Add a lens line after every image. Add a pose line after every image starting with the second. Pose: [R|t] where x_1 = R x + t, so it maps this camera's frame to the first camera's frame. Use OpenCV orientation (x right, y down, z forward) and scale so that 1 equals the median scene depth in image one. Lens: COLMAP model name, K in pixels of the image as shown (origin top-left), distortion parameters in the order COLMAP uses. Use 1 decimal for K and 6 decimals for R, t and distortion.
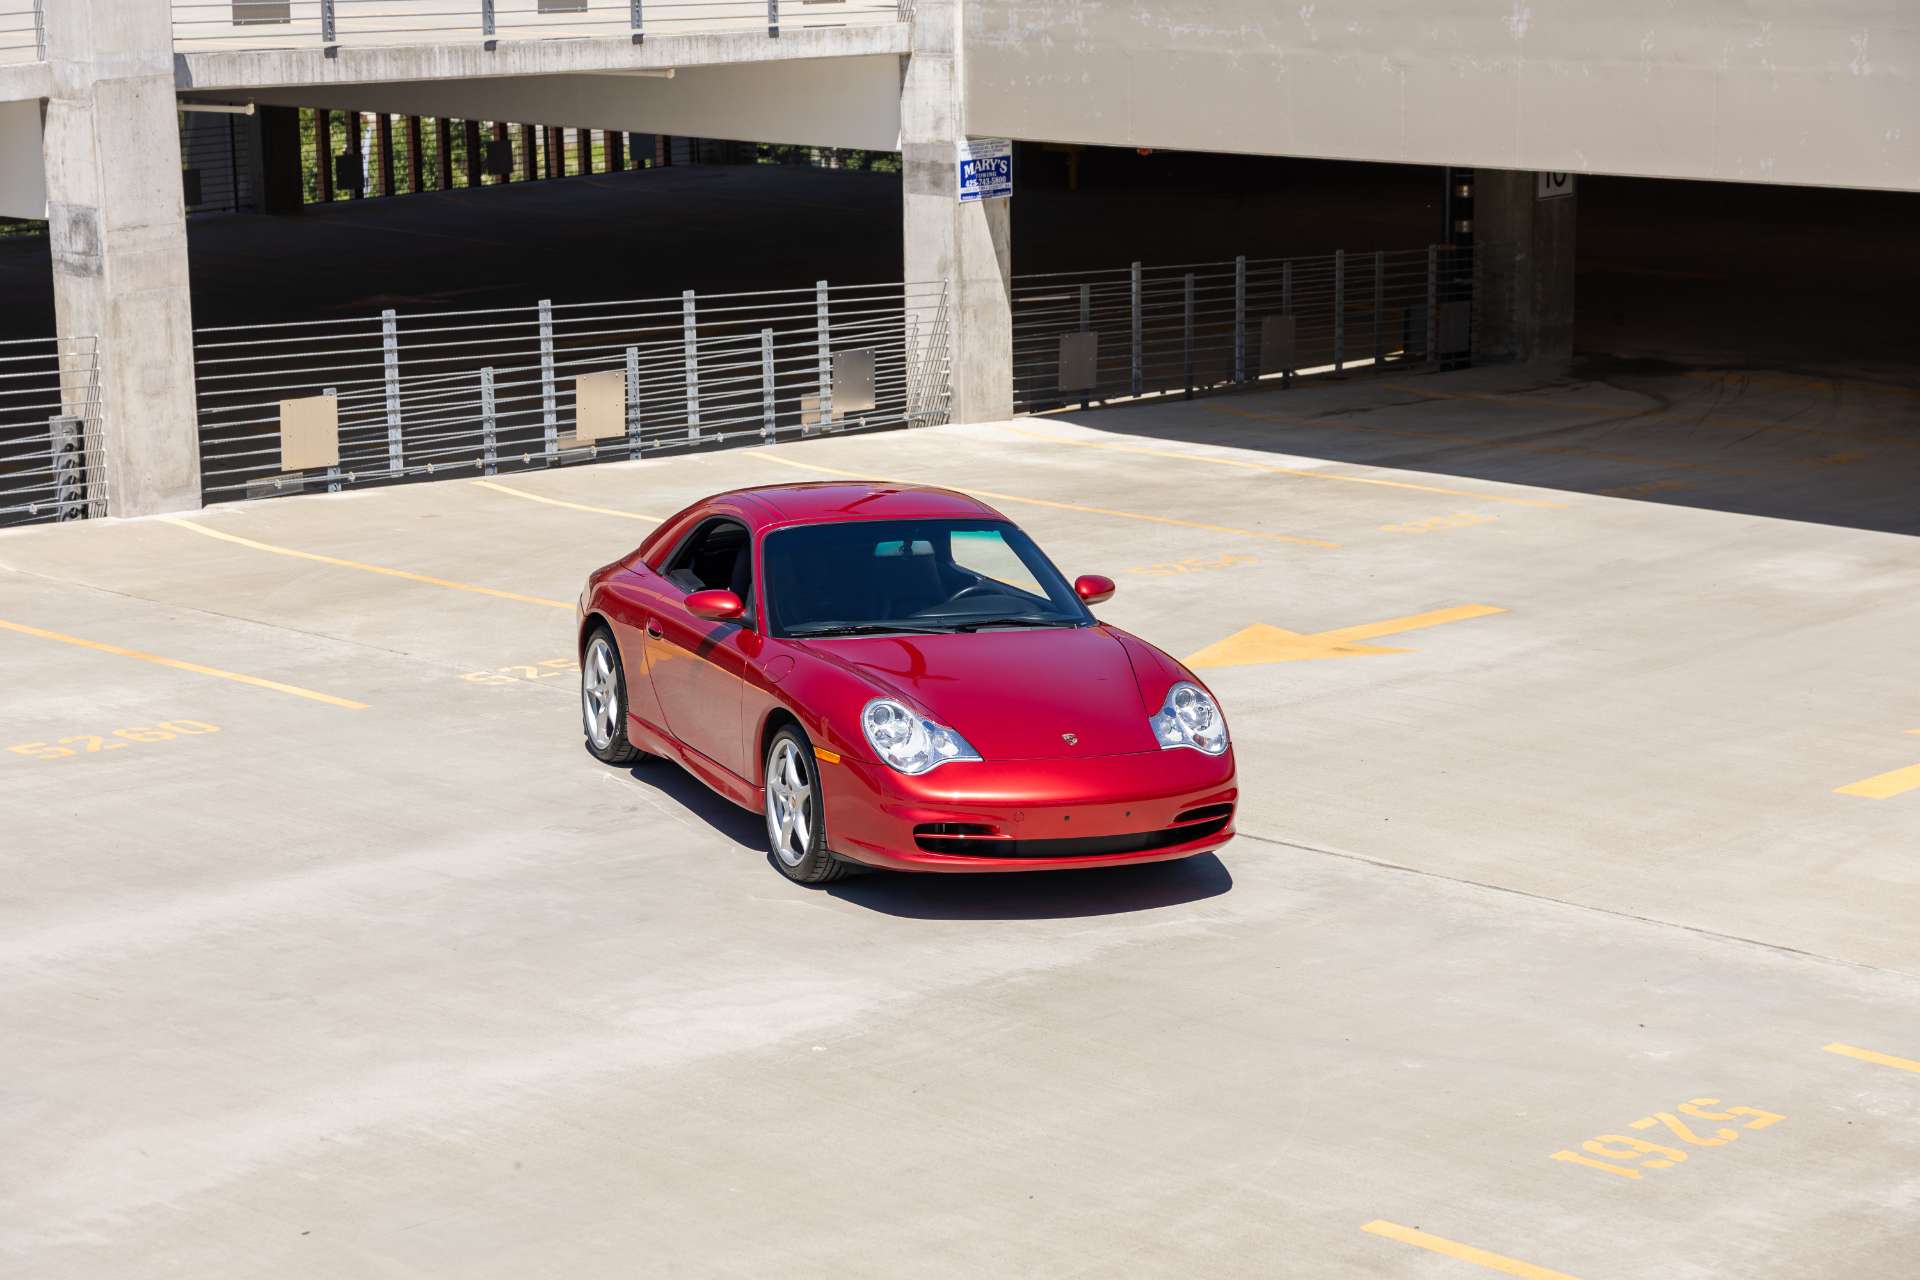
lens RADIAL K [[3819.5, 0, 956.5], [0, 3819.5, 632.1], [0, 0, 1]] dist [0.010534, 0.390235]
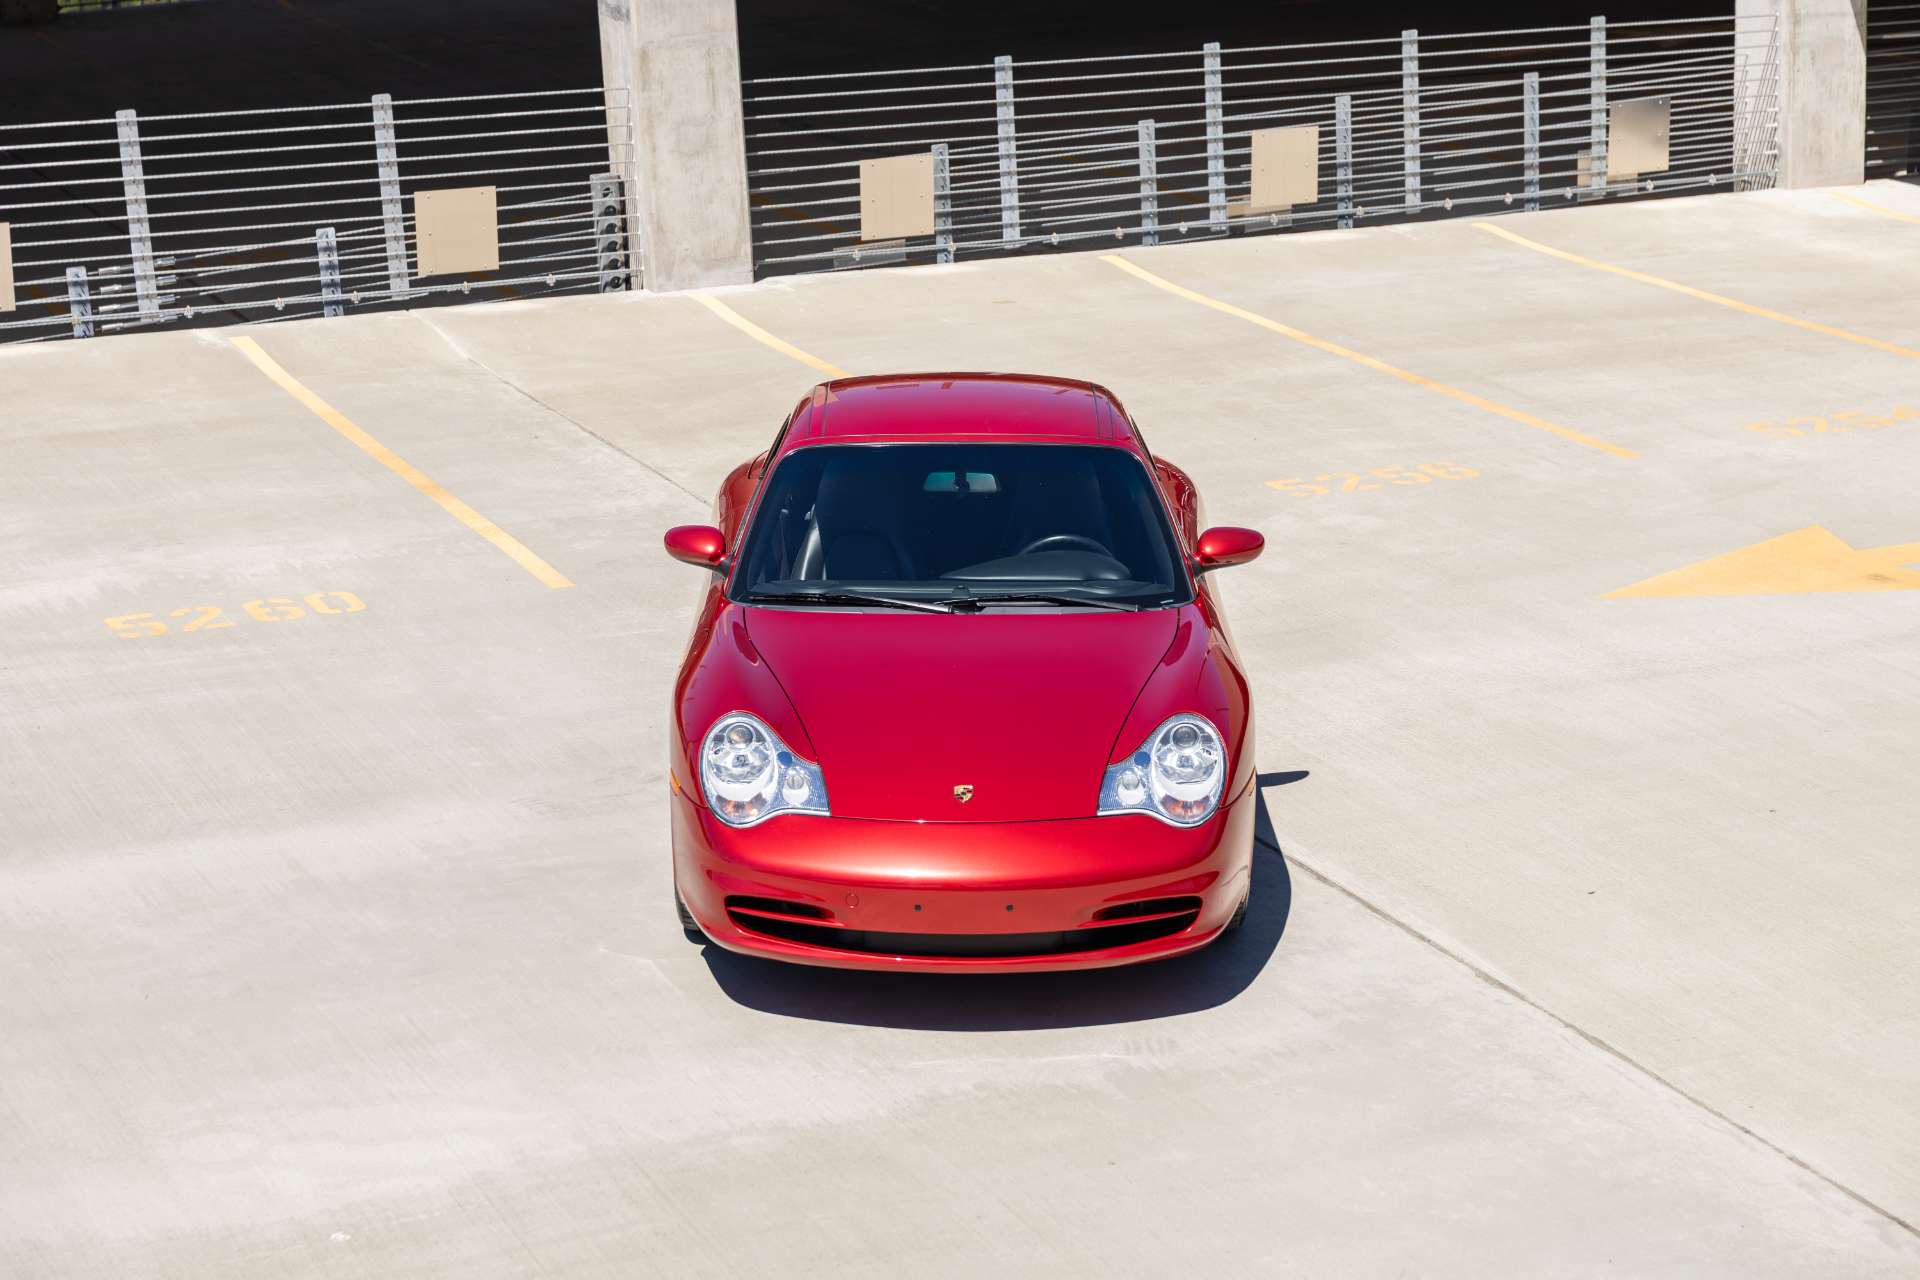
lens RADIAL K [[3803.6, 0, 955.3], [0, 3803.6, 644.4], [0, 0, 1]] dist [0.062529, -0.170193]
pose [[0.918925, 0.068131, -0.388503, 0.182707], [-0.034440, 0.995066, 0.093042, -0.029885], [0.392925, -0.072118, 0.916738, 0.178969]]
